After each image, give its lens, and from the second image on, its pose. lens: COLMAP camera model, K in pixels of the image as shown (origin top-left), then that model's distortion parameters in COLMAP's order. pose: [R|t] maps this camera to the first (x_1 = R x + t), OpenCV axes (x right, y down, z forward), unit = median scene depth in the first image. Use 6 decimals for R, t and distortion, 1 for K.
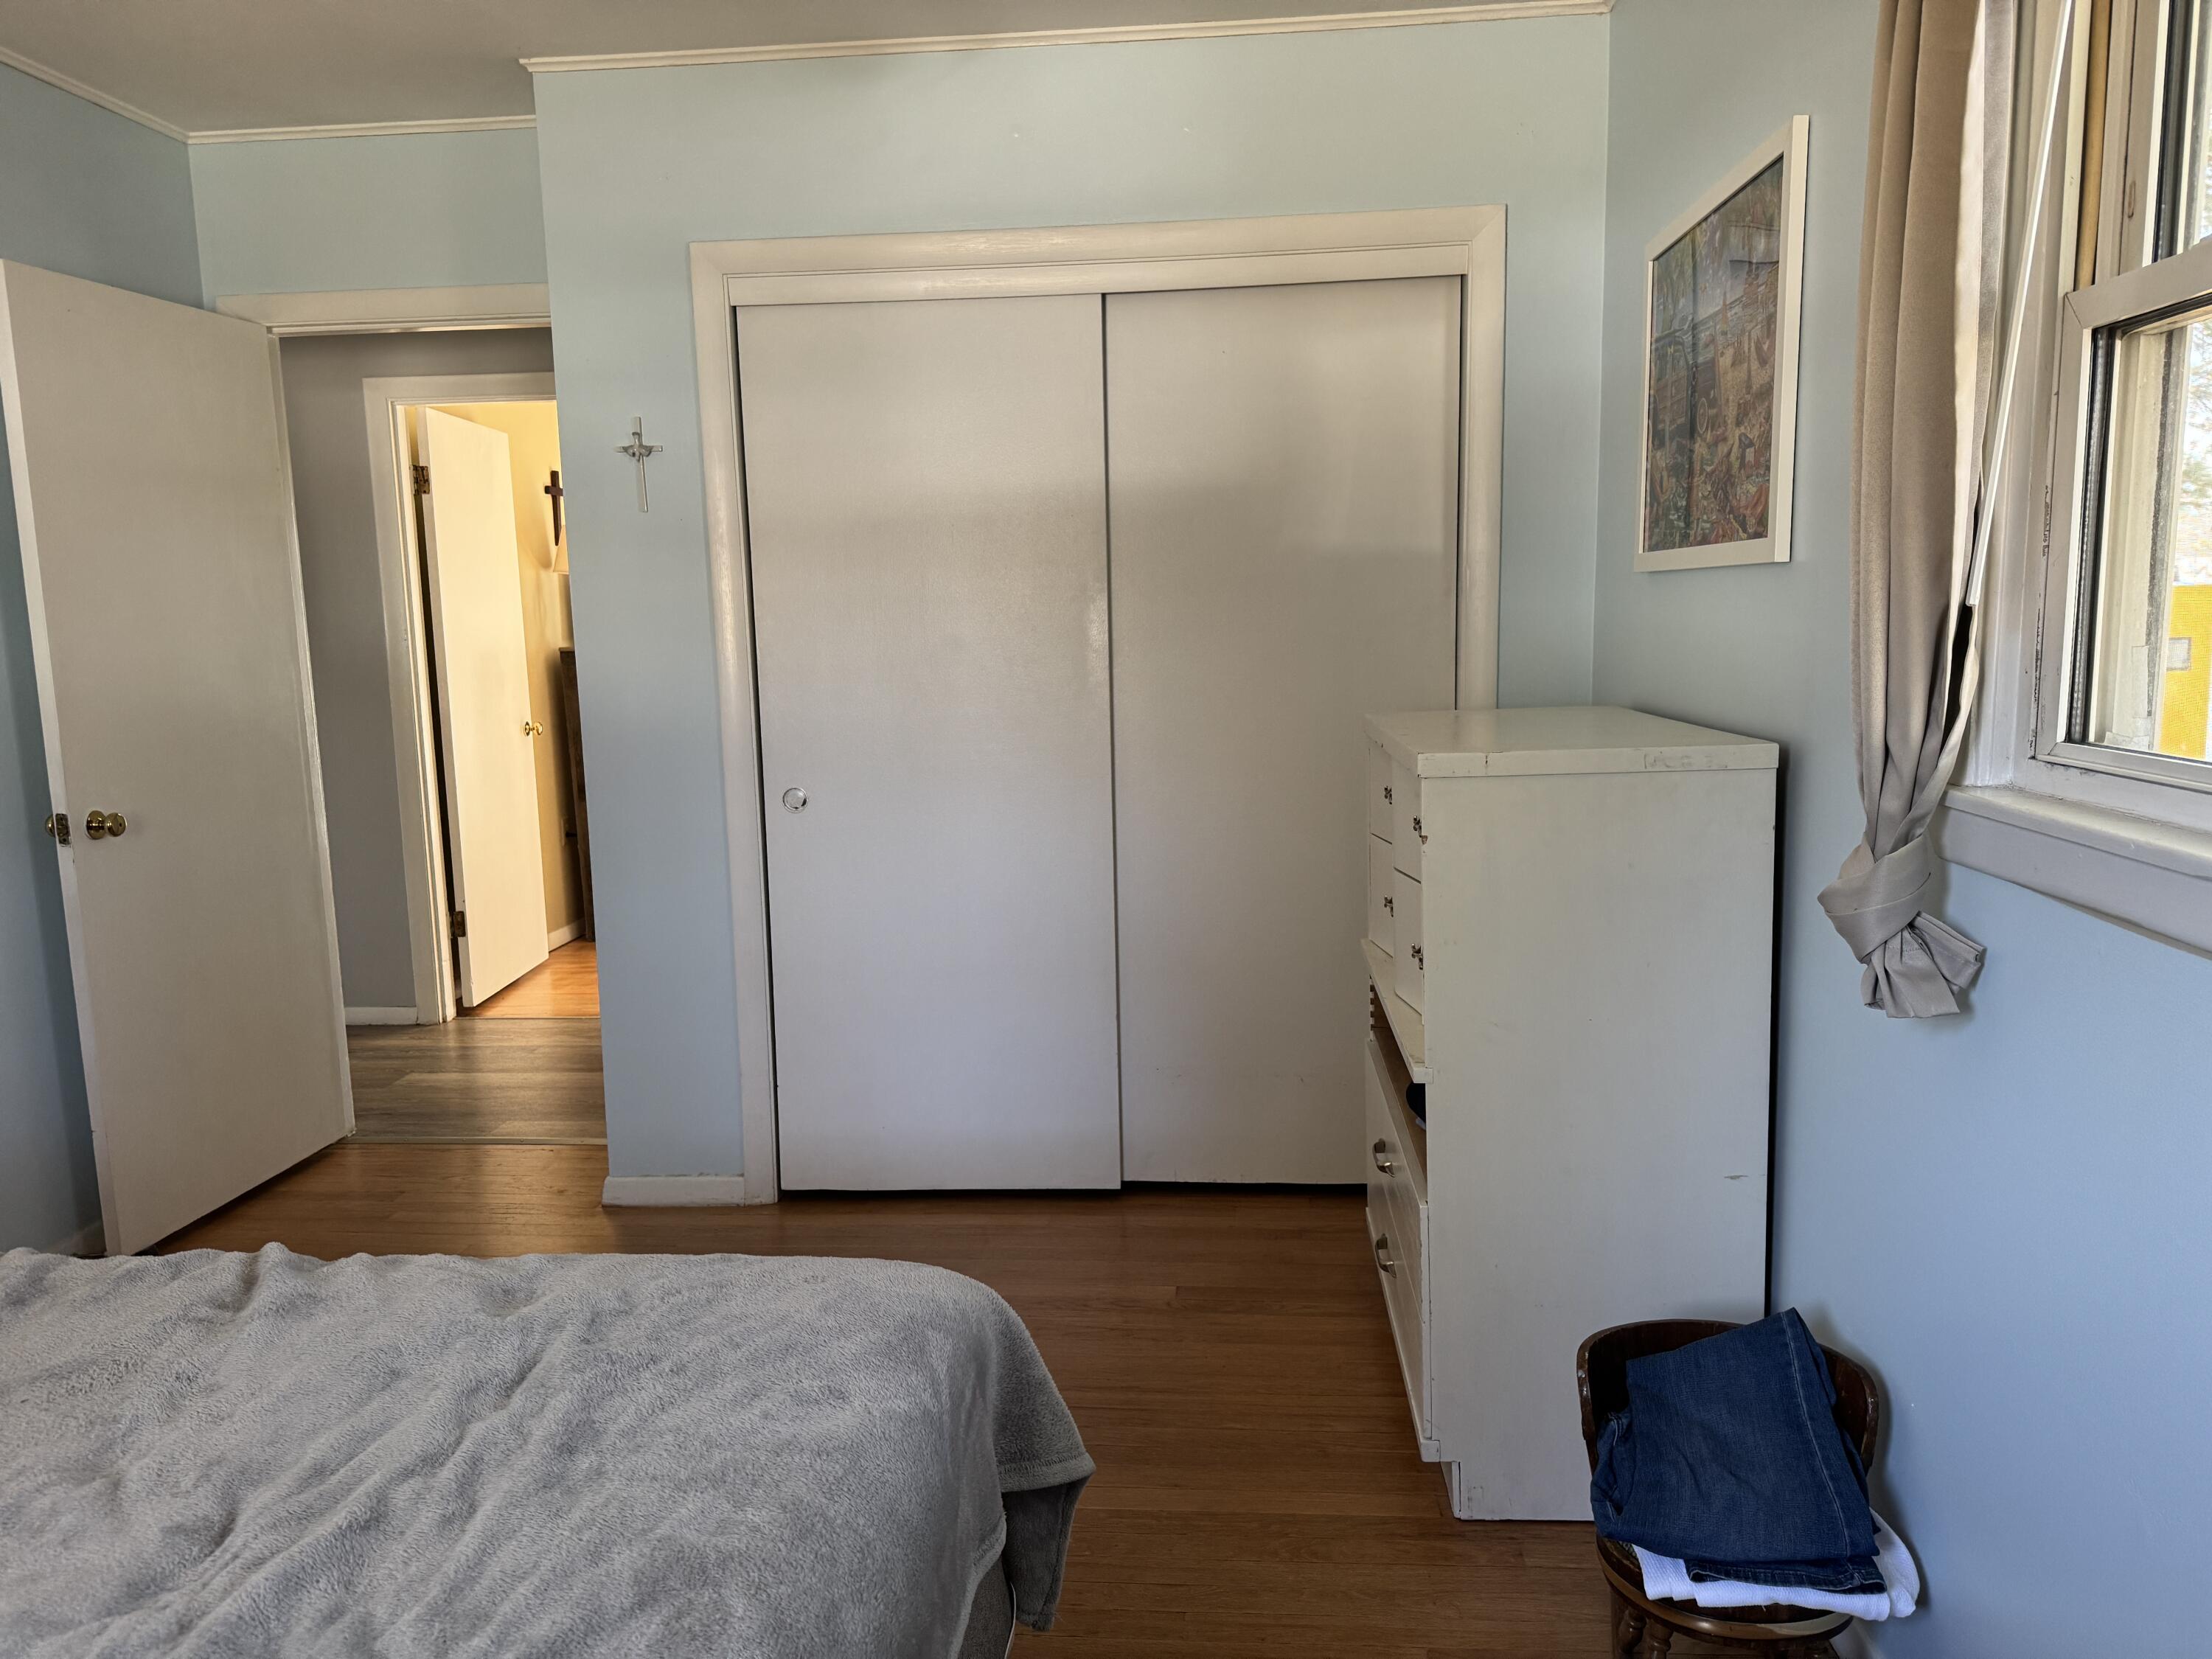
lens RADIAL K [[1512.7, 0, 1110.1], [0, 1512.7, 791.8], [0, 0, 1]] dist [0.025888, -0.034751]
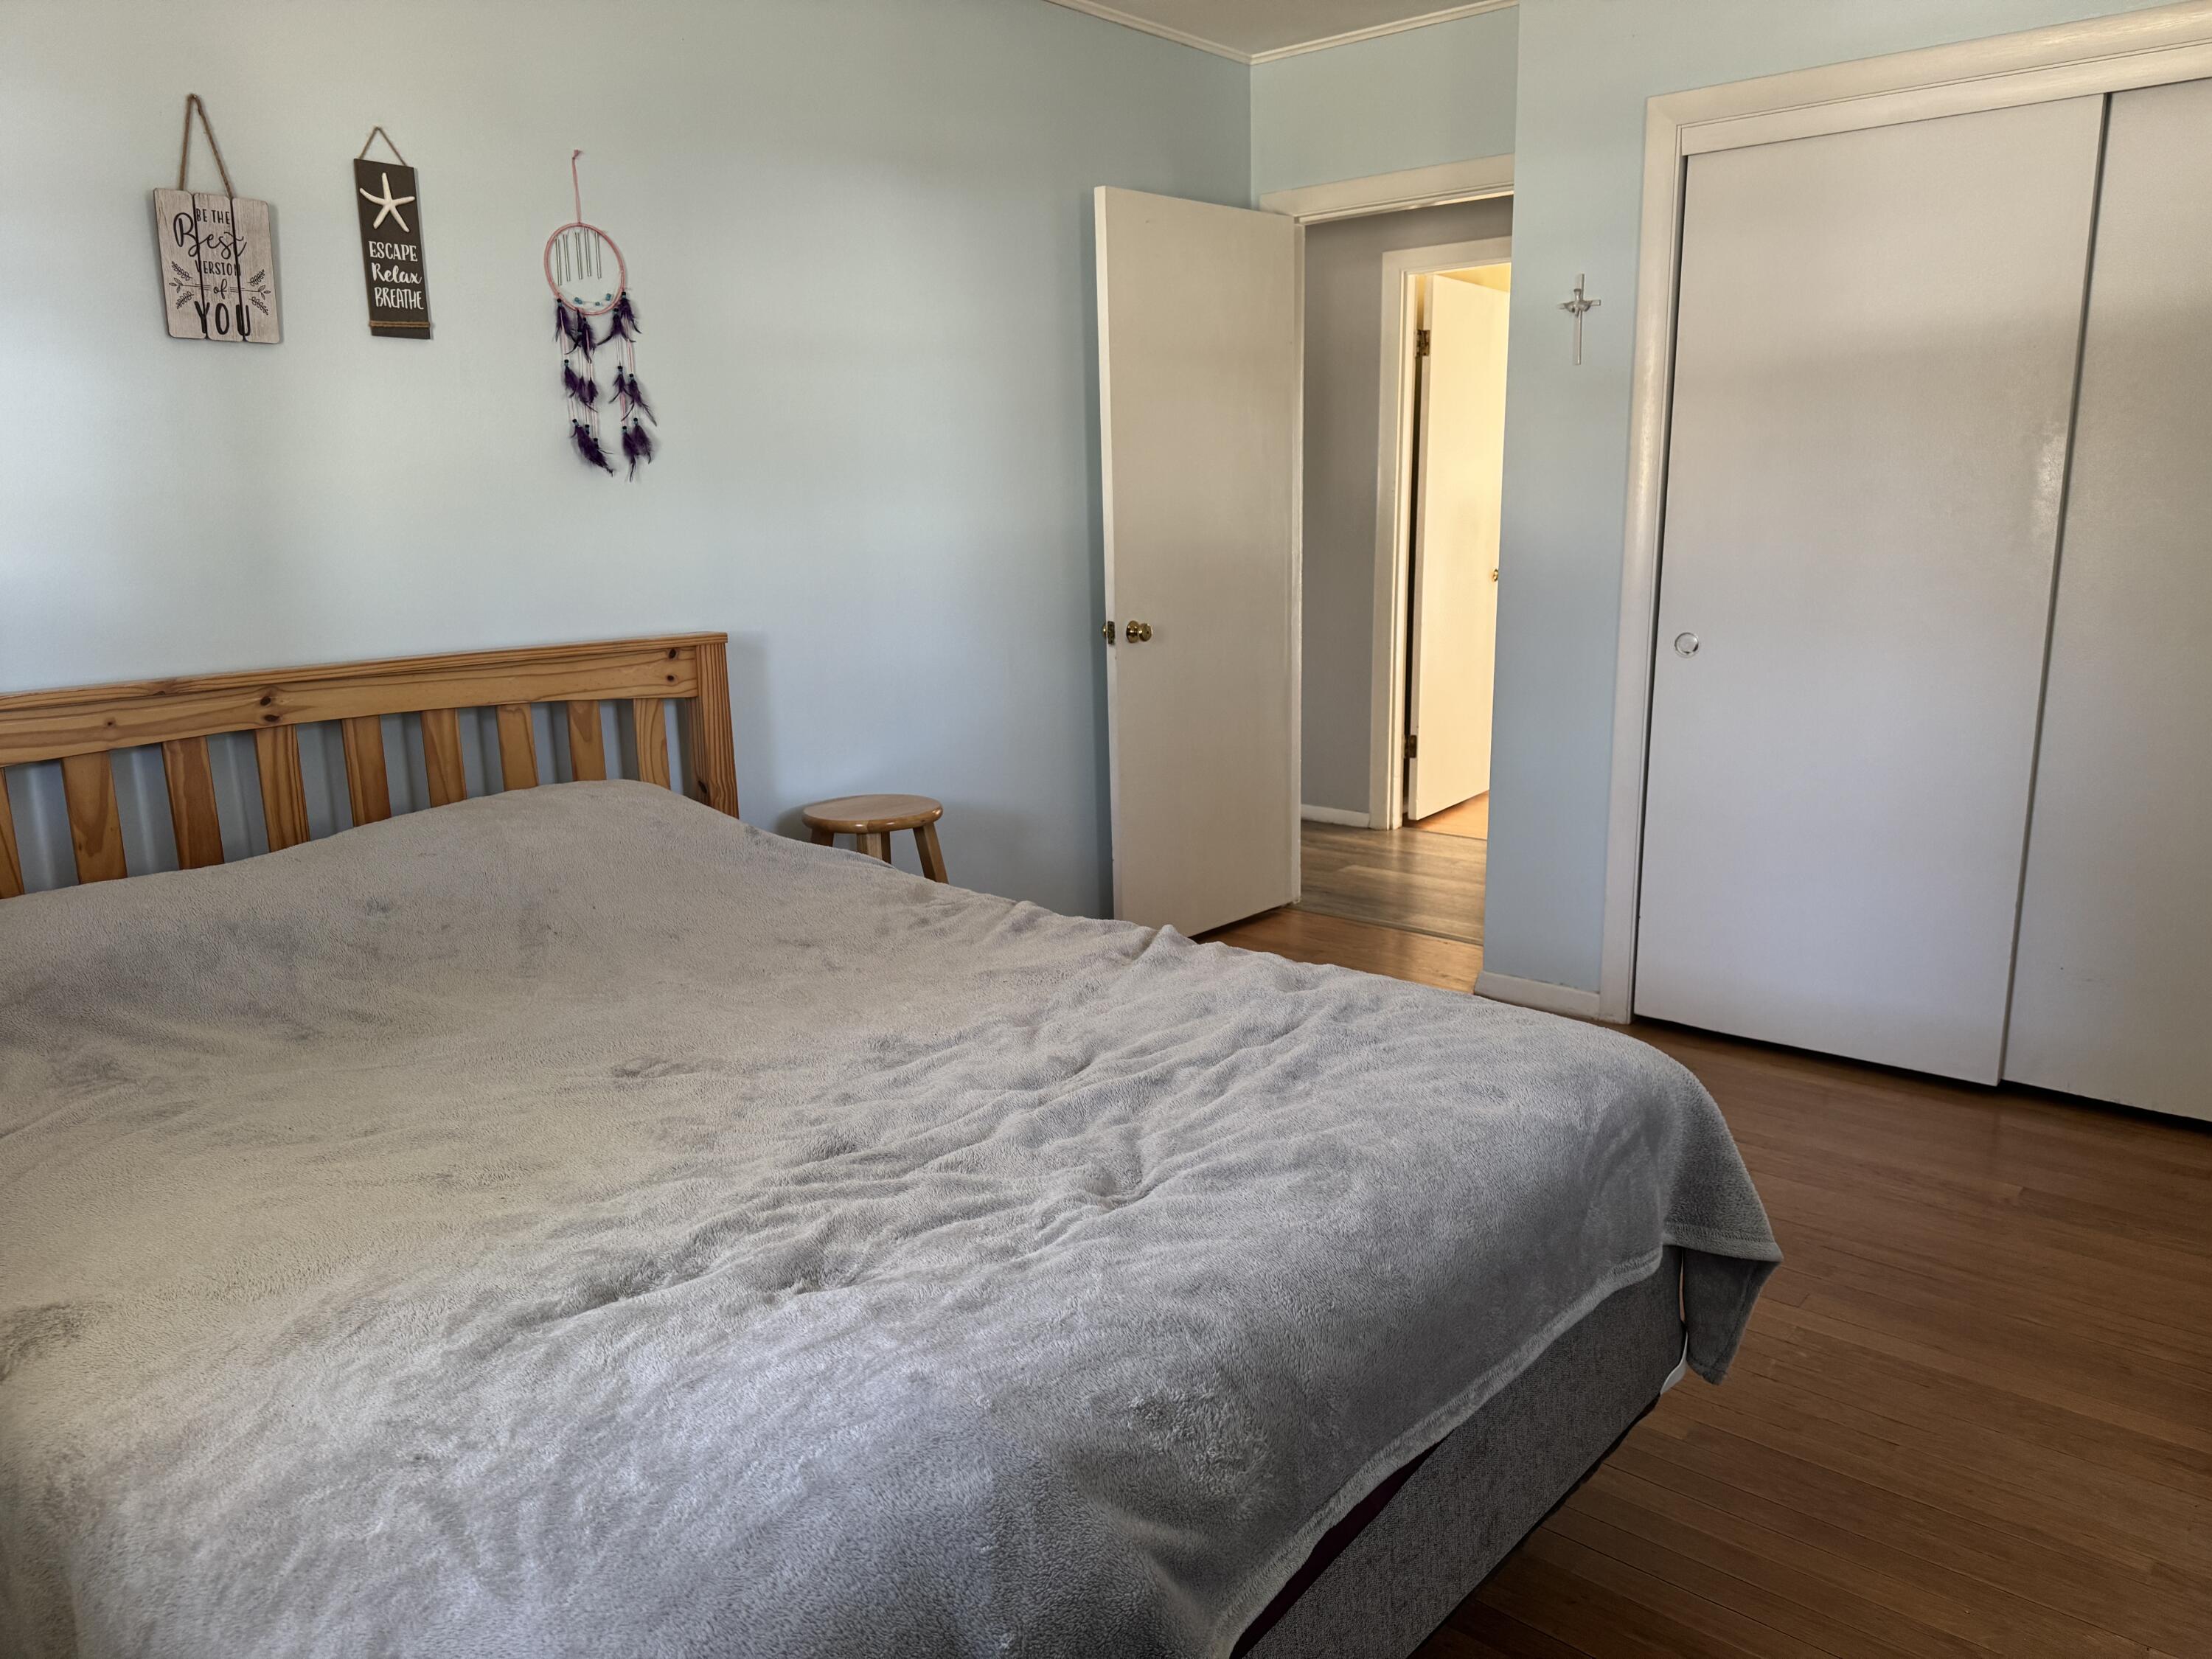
lens RADIAL K [[1553.3, 0, 1106.0], [0, 1553.3, 829.5], [0, 0, 1]] dist [-0.000067, -0.062565]
pose [[0.790542, 0.126013, -0.599303, 0.231190], [-0.059645, 0.989792, 0.129441, 0.031370], [0.609496, -0.066583, 0.789988, -0.137565]]
